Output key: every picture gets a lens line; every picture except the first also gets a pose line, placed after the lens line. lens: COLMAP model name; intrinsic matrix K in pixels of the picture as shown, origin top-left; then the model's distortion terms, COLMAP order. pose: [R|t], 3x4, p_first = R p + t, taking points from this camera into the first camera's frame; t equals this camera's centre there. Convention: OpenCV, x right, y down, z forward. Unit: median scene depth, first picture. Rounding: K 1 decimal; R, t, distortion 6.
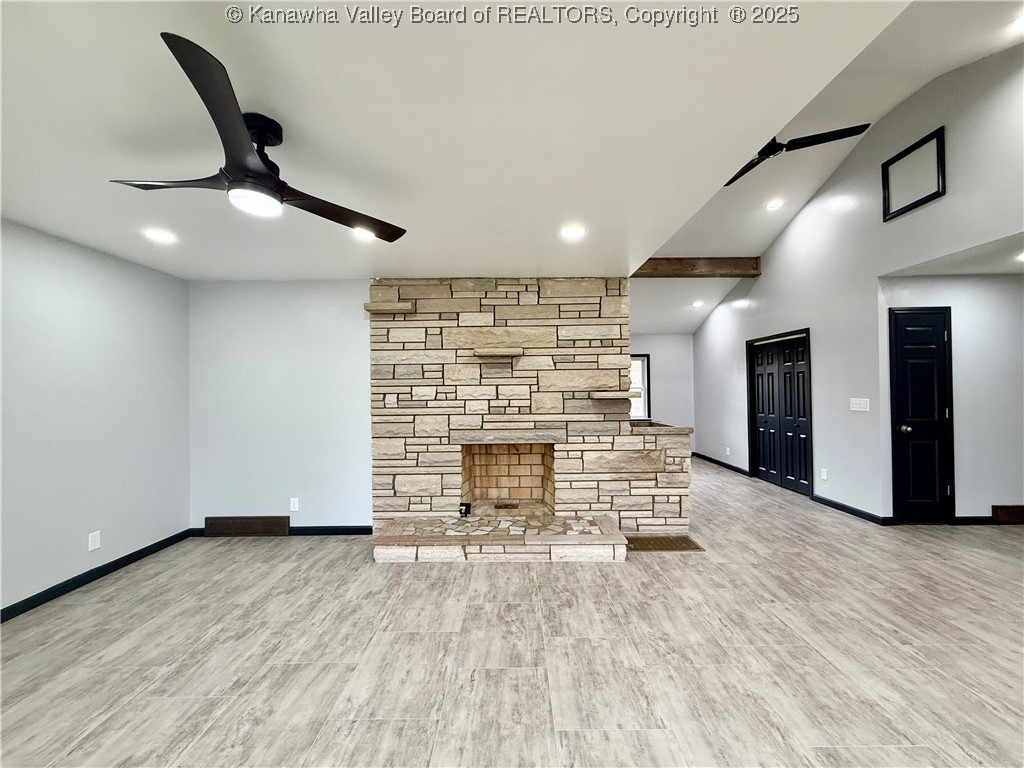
lens RADIAL K [[406.8, 0, 512.1], [0, 406.8, 385.3], [0, 0, 1]] dist [0.000599, 0.000356]
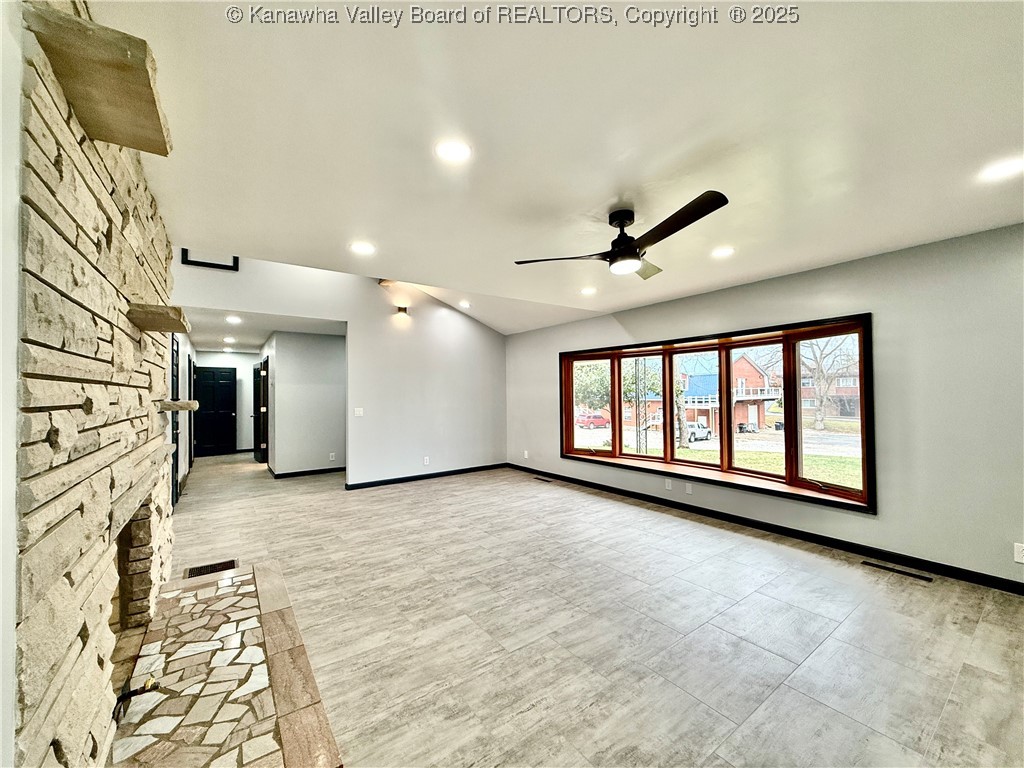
lens RADIAL K [[406.8, 0, 512.1], [0, 406.8, 385.3], [0, 0, 1]] dist [0.000599, 0.000356]
pose [[-0.587672, 0.032782, 0.808435, -0.662979], [0.009909, 0.999396, -0.033322, 0.017260], [-0.809039, -0.011571, -0.587641, 0.927470]]
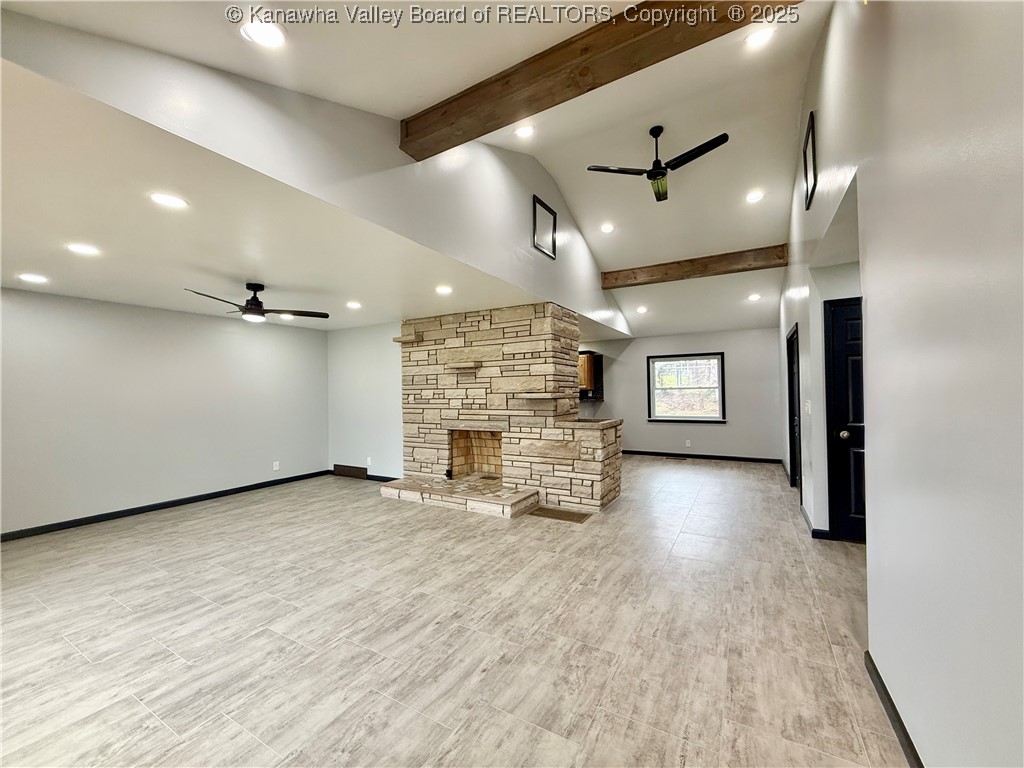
lens RADIAL K [[406.8, 0, 512.1], [0, 406.8, 385.3], [0, 0, 1]] dist [0.000599, 0.000356]
pose [[0.866644, -0.010017, -0.498827, 0.804640], [0.011208, 0.999937, -0.000607, -0.008953], [0.498802, -0.005065, 0.866701, -0.144770]]
